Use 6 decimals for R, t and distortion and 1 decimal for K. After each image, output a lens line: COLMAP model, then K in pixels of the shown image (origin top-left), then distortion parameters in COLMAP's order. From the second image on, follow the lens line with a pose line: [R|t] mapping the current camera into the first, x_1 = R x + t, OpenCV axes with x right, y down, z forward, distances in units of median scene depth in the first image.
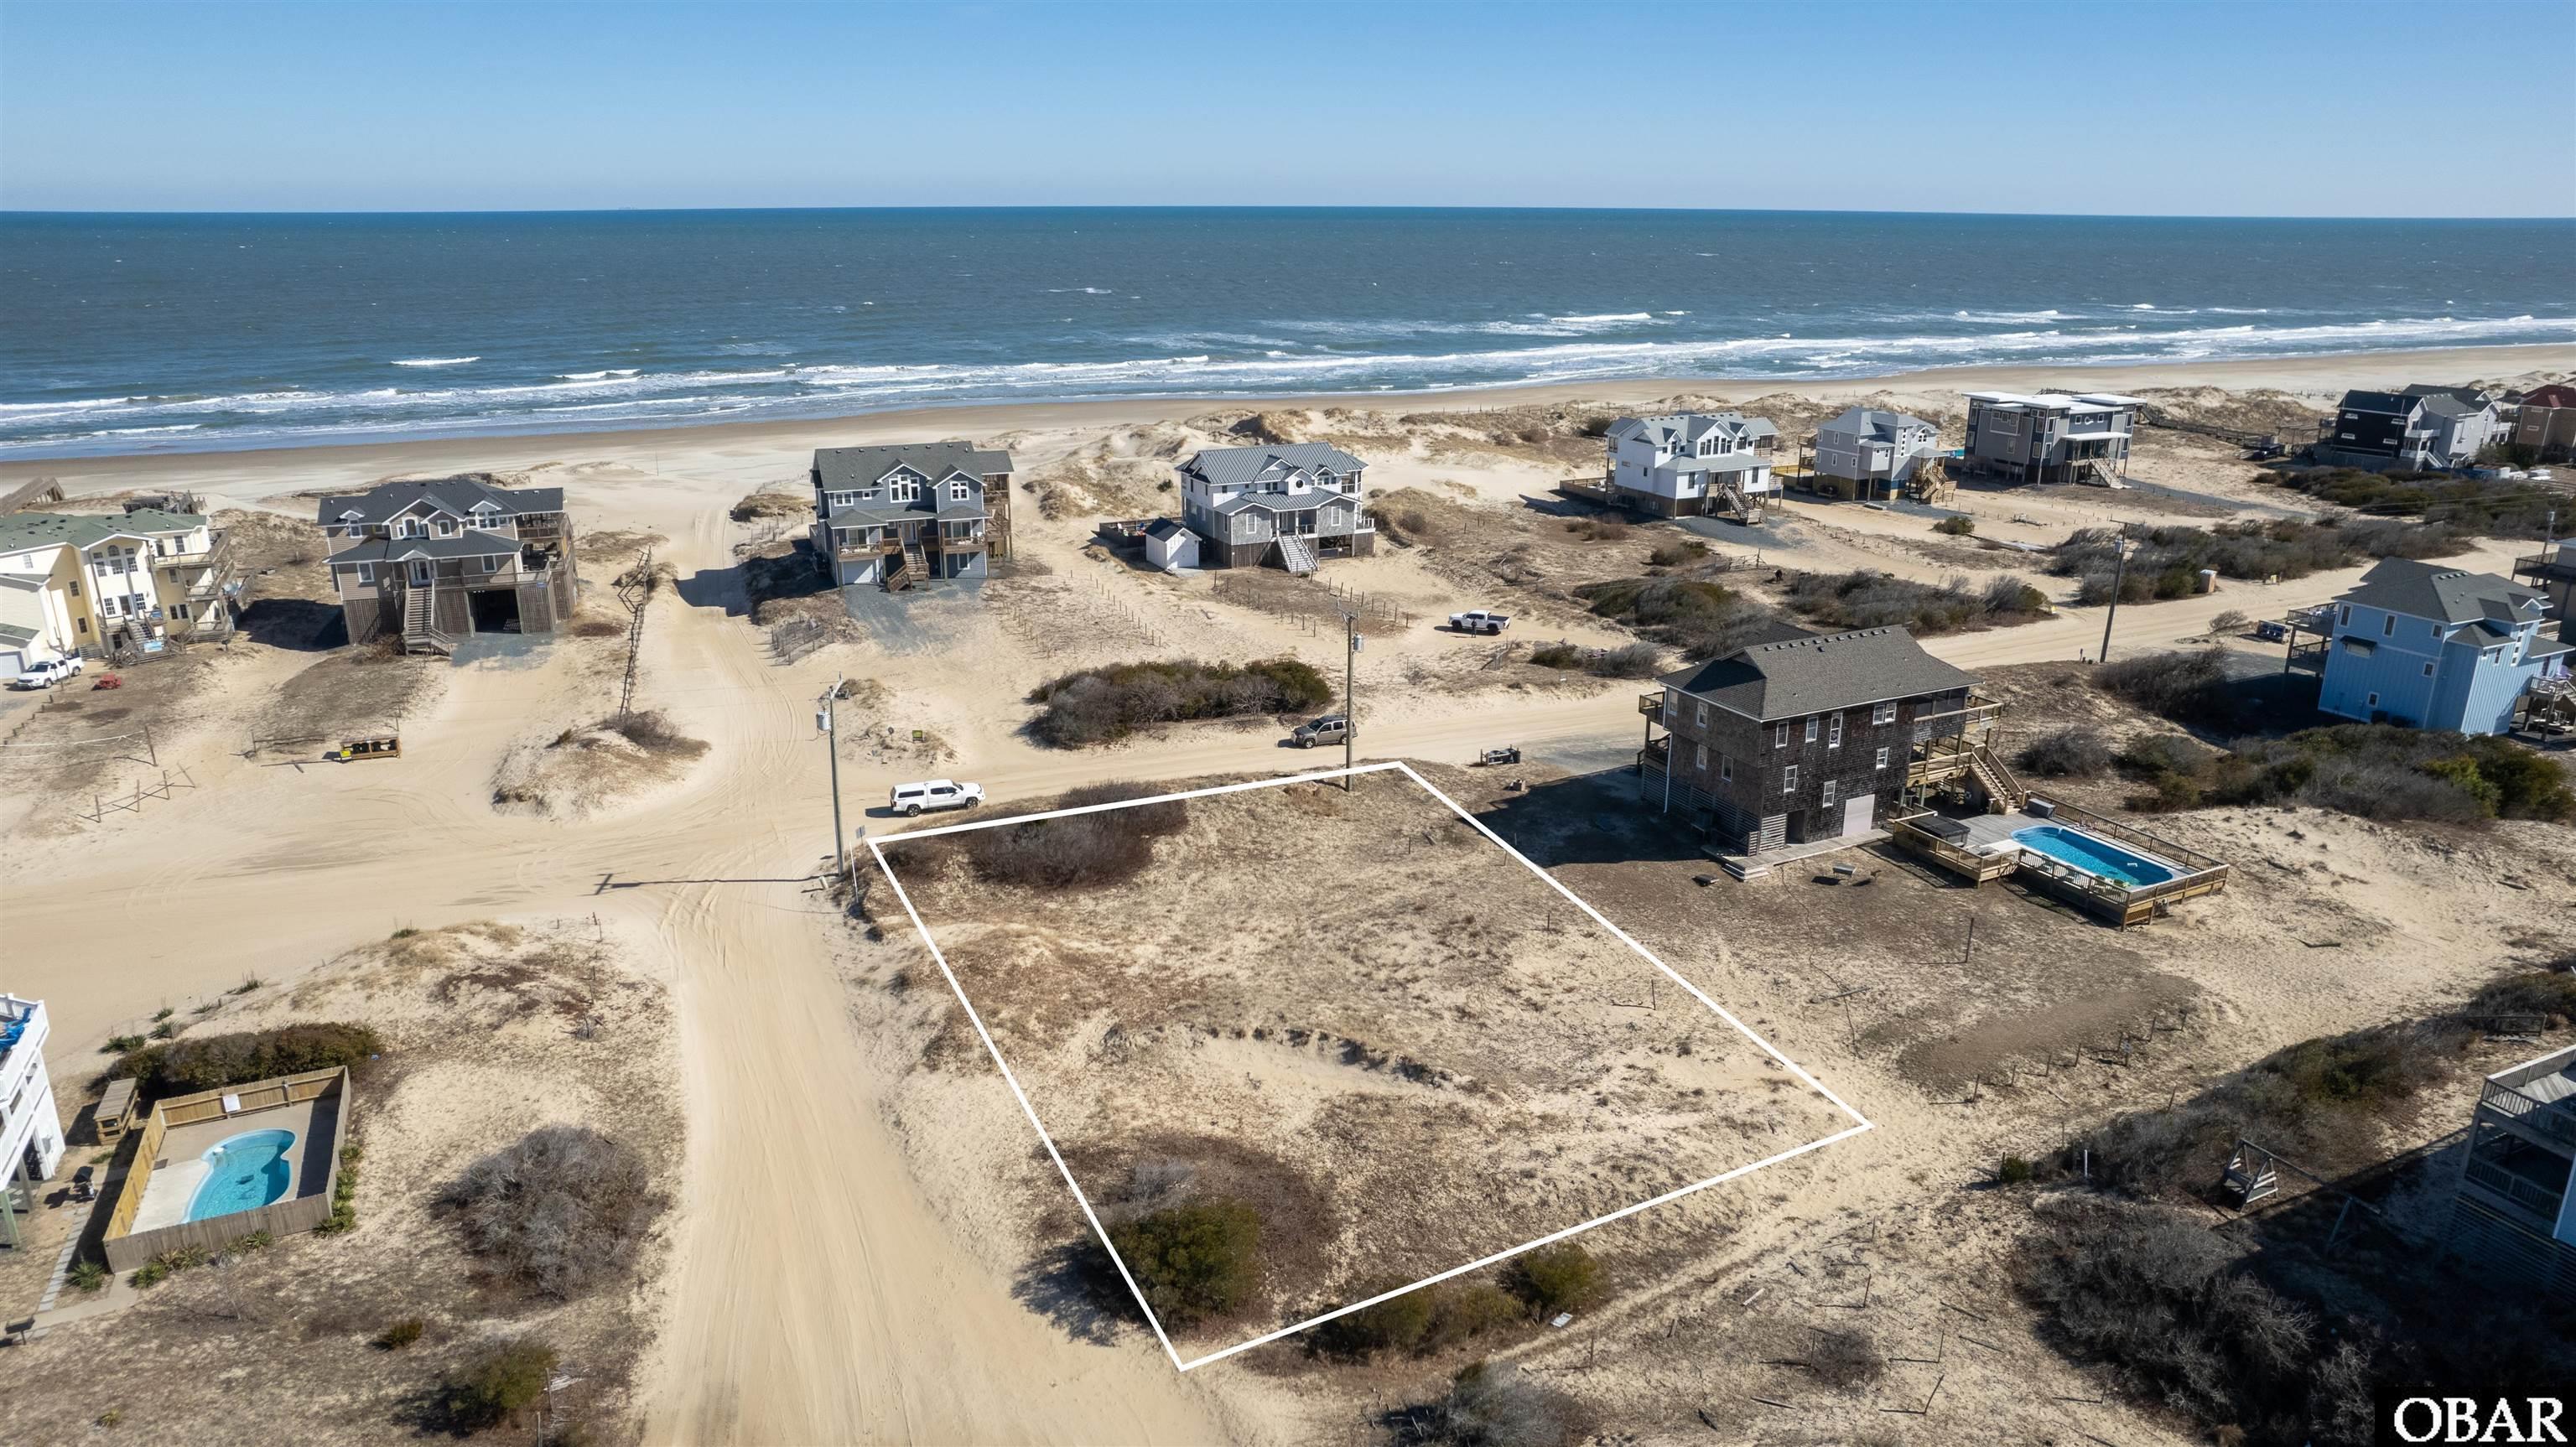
lens RADIAL K [[1661.0, 0, 1284.3], [0, 1661.0, 727.0], [0, 0, 1]] dist [-0.069975, 0.057347]
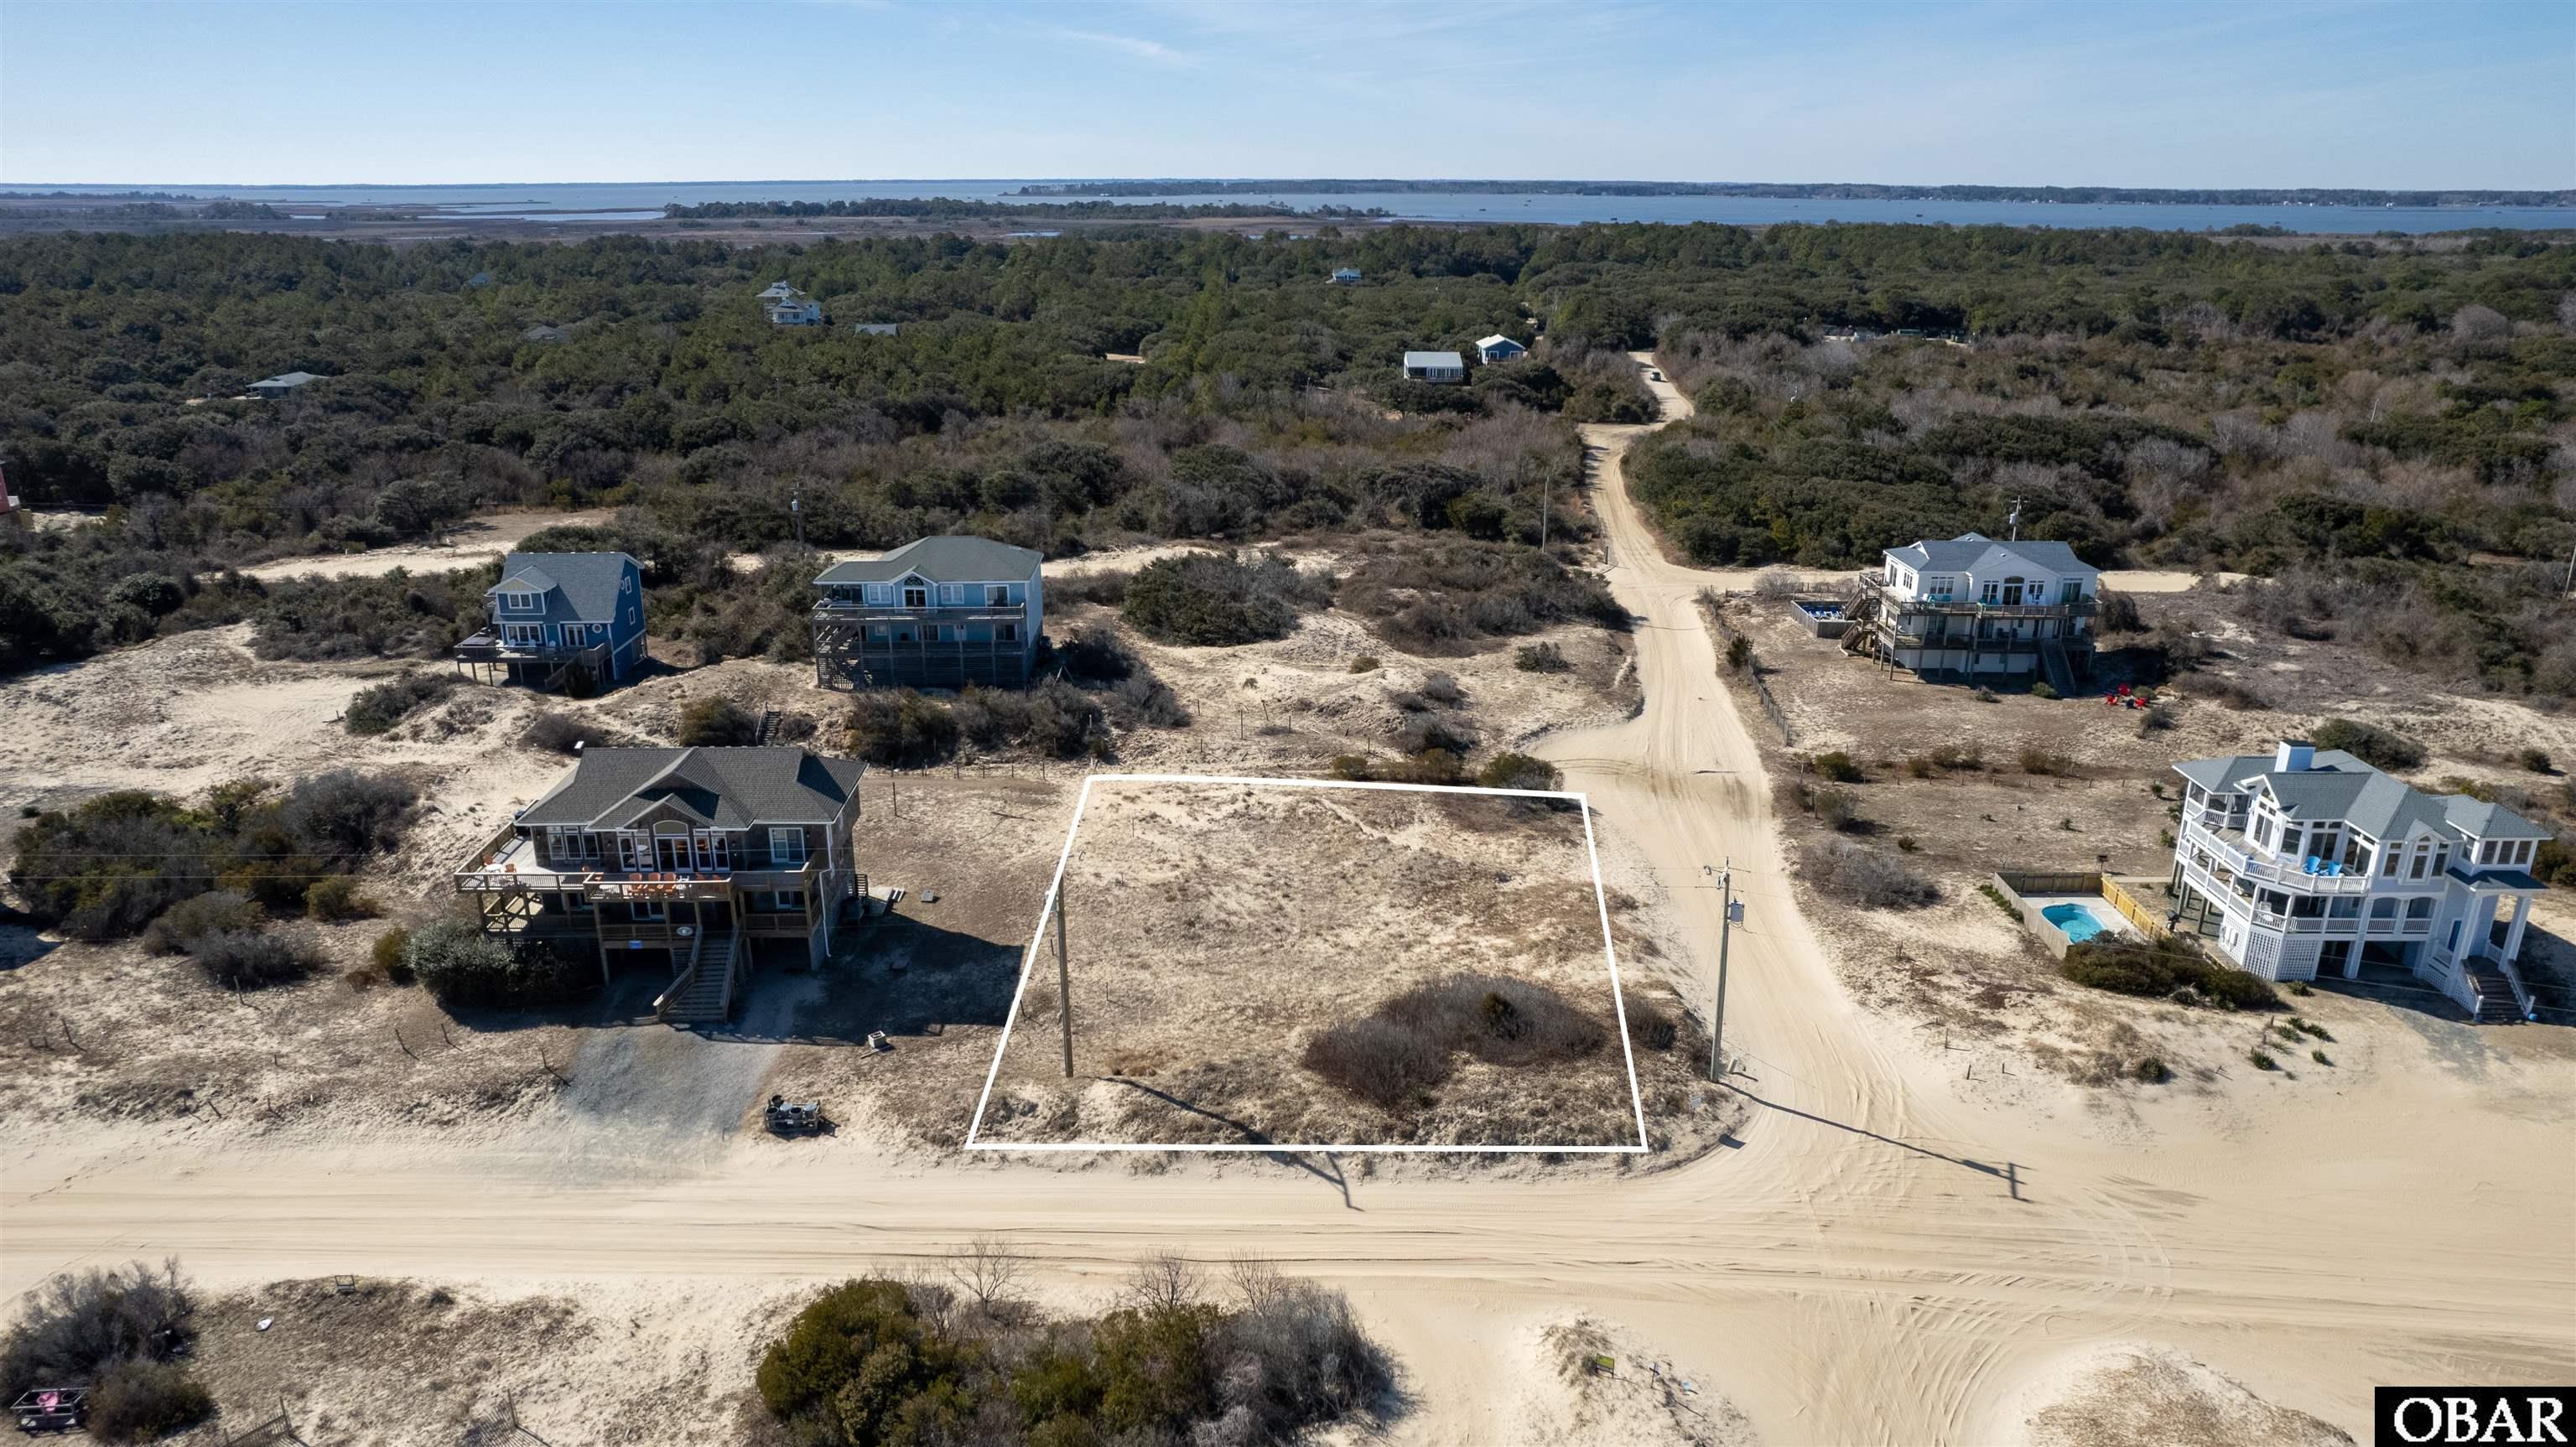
lens RADIAL K [[1674.5, 0, 1282.5], [0, 1674.5, 729.3], [0, 0, 1]] dist [-0.048443, 0.002499]
pose [[-0.905923, -0.137383, 0.400536, -0.365749], [0.125489, 0.816308, 0.563821, -0.559551], [-0.404420, 0.561041, -0.722272, 1.530776]]
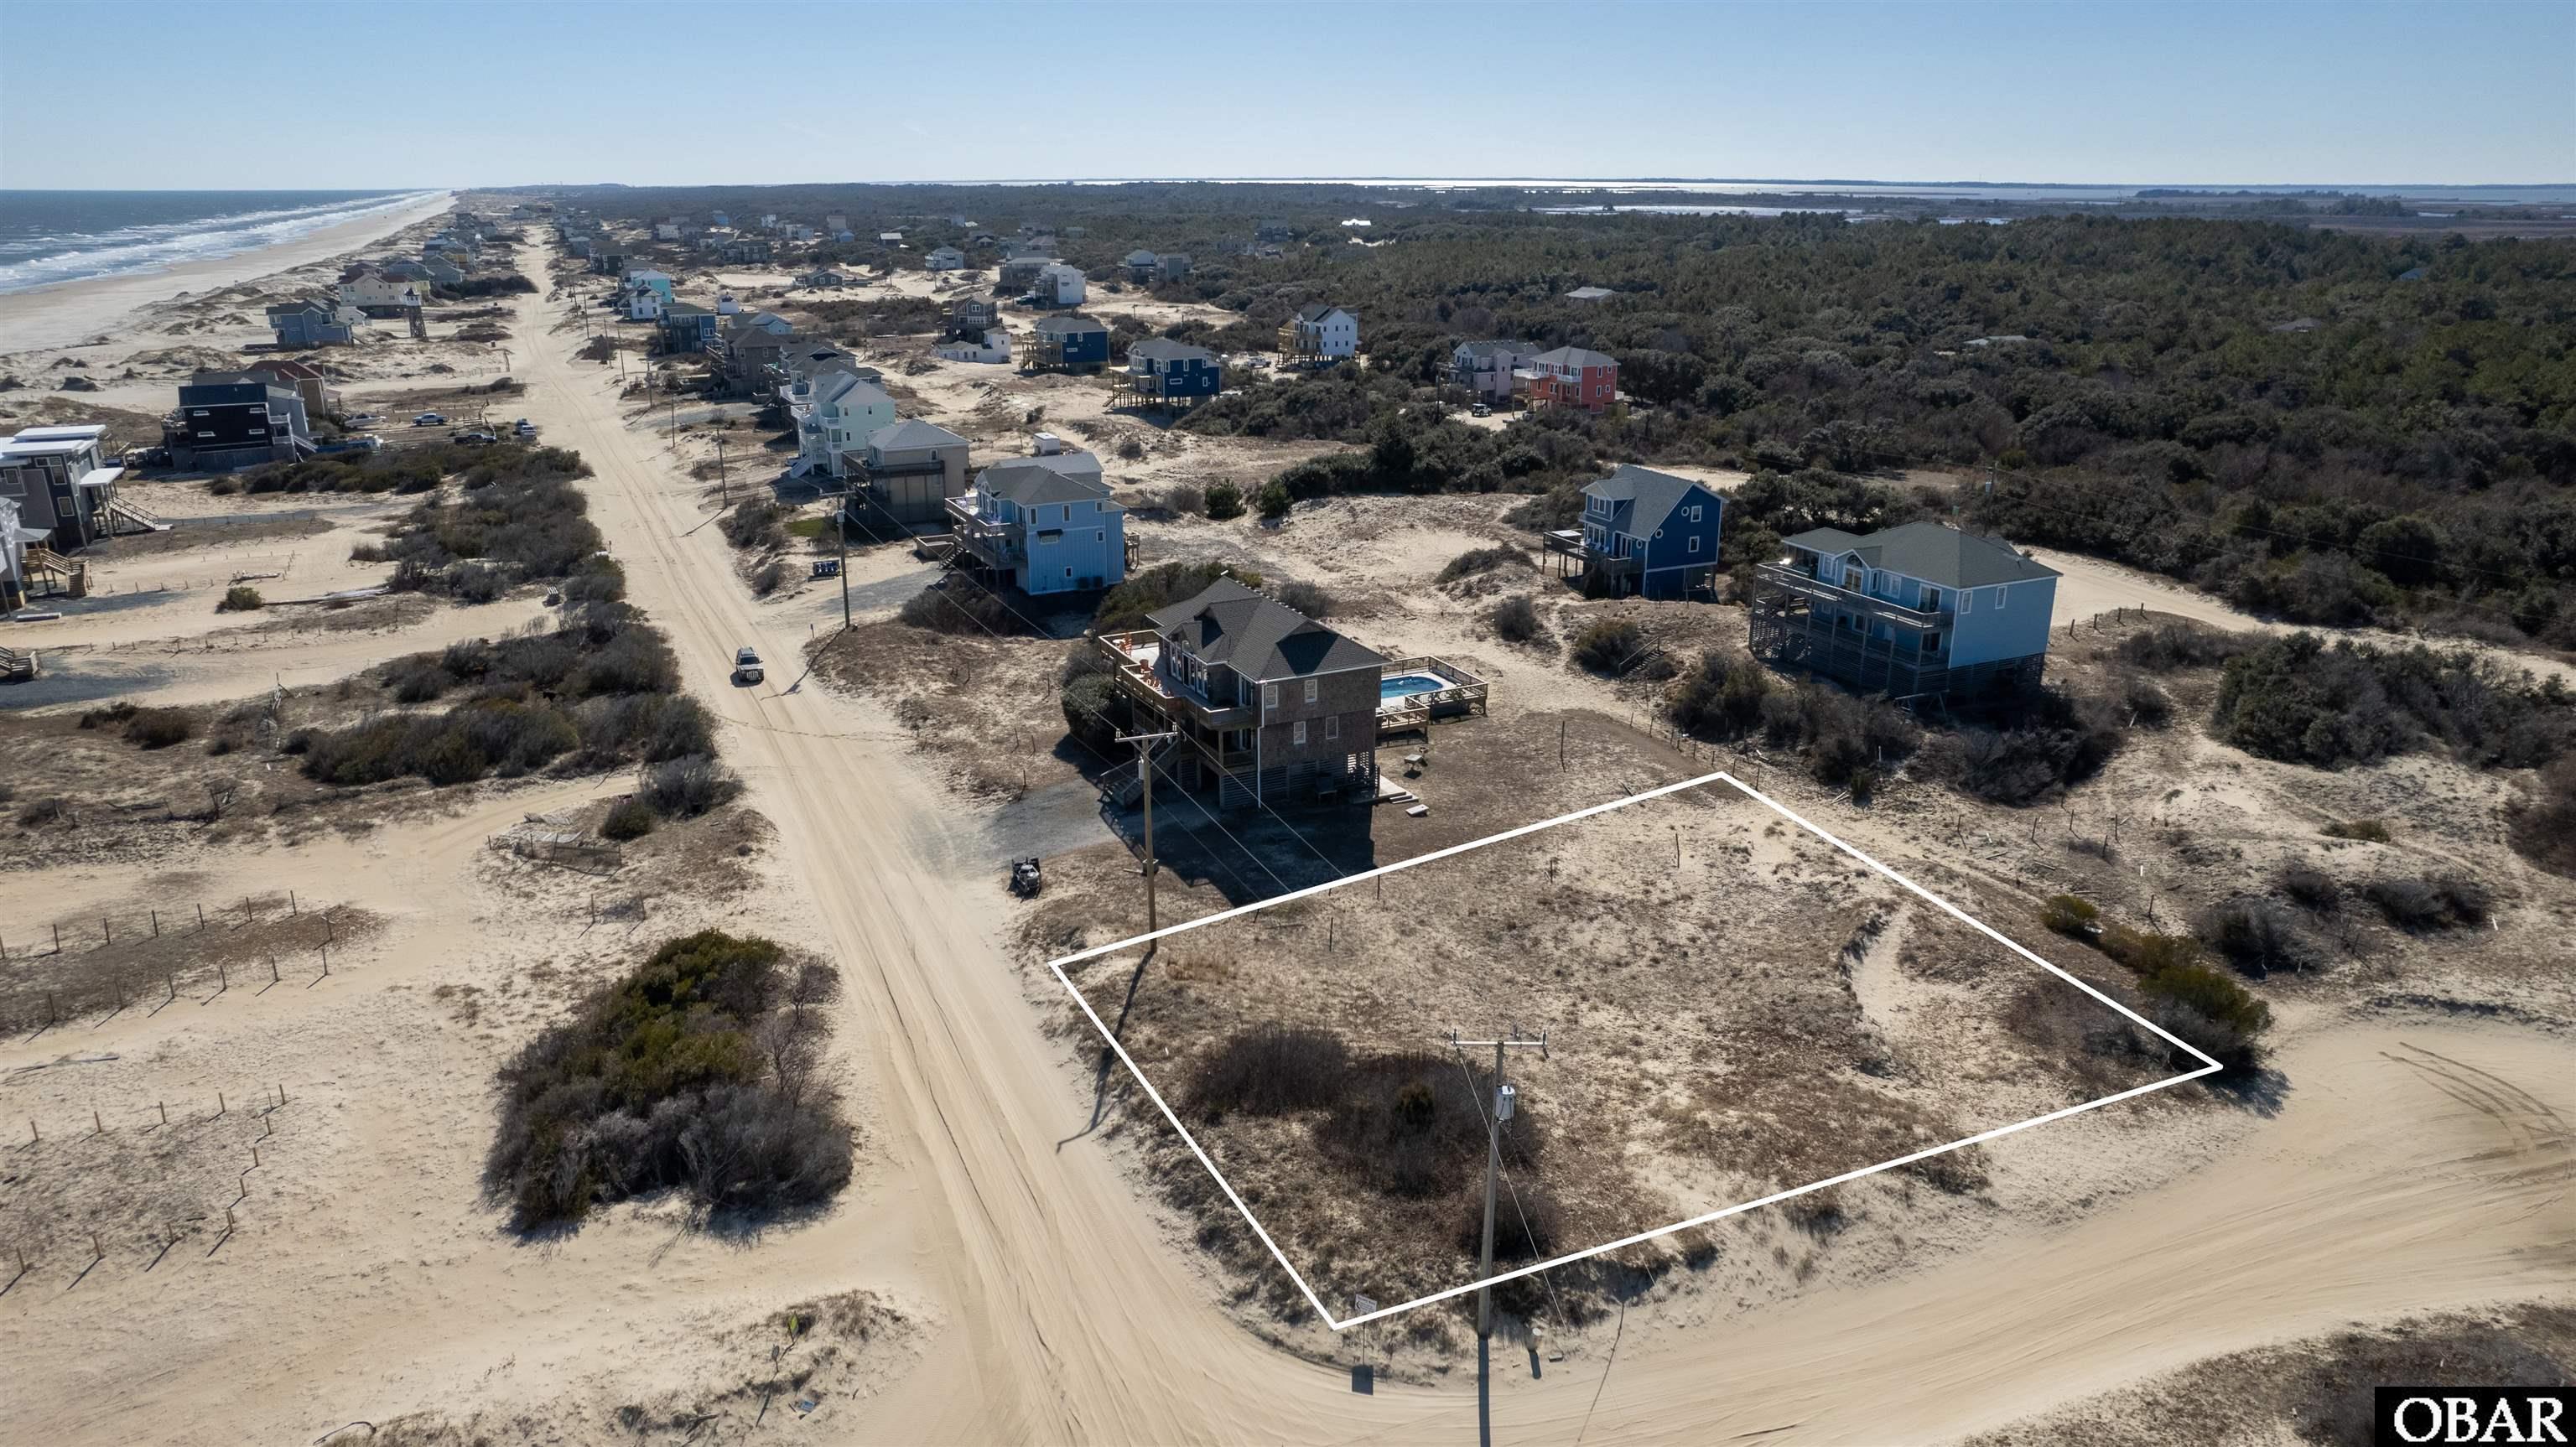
lens RADIAL K [[1666.0, 0, 1280.8], [0, 1666.0, 731.6], [0, 0, 1]] dist [-0.072701, 0.062984]
pose [[0.007465, -0.321476, 0.946888, -0.726622], [0.305113, 0.902492, 0.303998, -0.299478], [-0.952287, 0.286638, 0.104824, 0.885098]]
